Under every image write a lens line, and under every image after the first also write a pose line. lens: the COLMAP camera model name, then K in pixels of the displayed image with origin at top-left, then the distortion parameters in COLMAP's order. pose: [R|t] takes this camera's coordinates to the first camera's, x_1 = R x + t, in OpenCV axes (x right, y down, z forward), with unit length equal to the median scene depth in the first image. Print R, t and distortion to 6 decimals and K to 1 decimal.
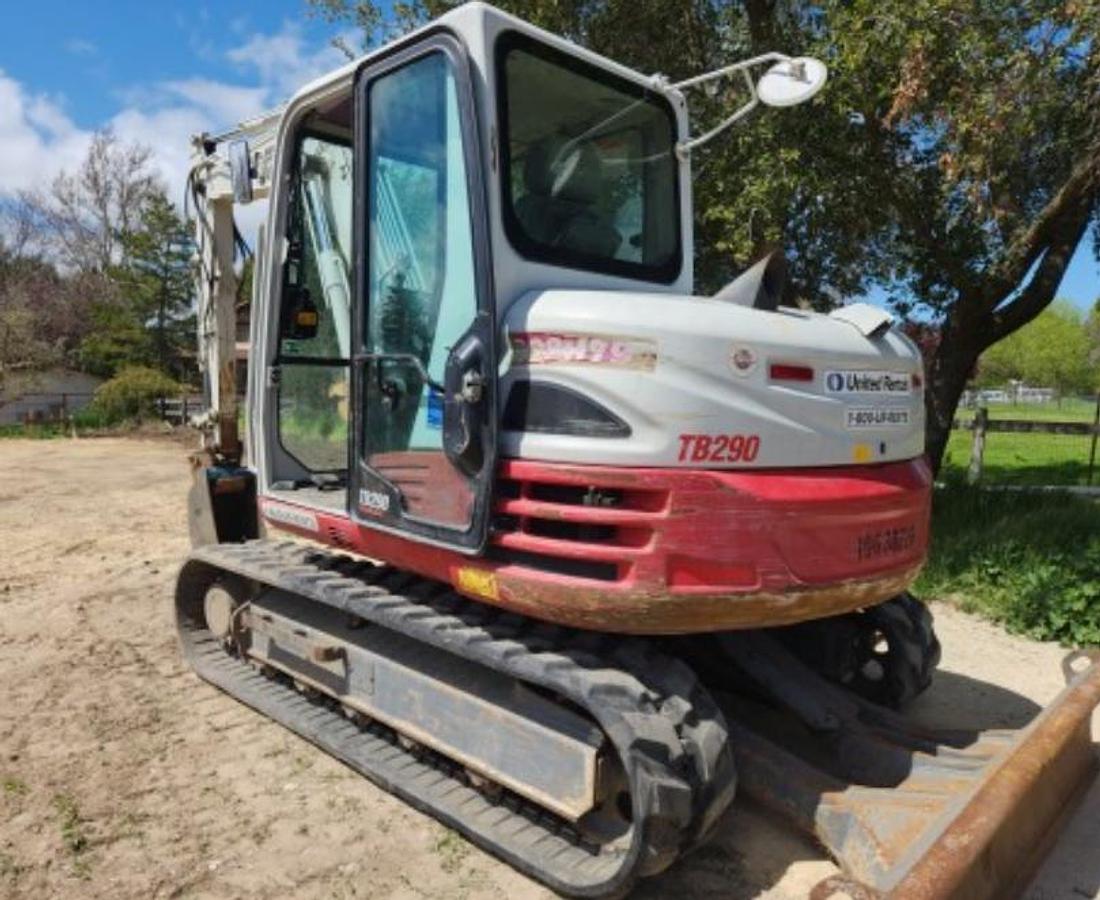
lens RADIAL K [[794.9, 0, 550.0], [0, 794.9, 450.0], [0, 0, 1]] dist [-0.003863, -0.000473]
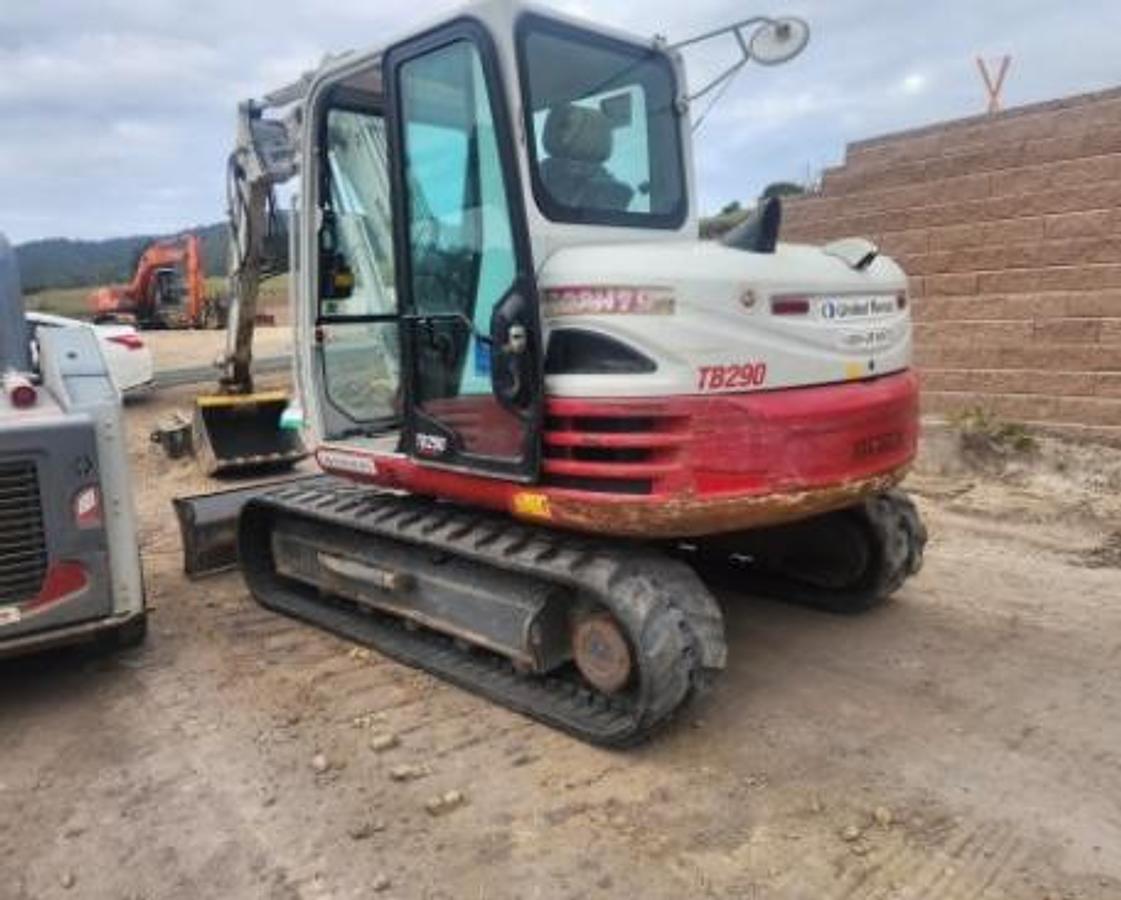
lens RADIAL K [[826.9, 0, 567.8], [0, 826.9, 457.0], [0, 0, 1]] dist [0.009642, -0.053336]
pose [[0.997065, -0.074634, 0.017061, -0.056352], [0.072730, 0.992971, 0.093371, -0.014056], [-0.023910, -0.091857, 0.995485, -0.213964]]
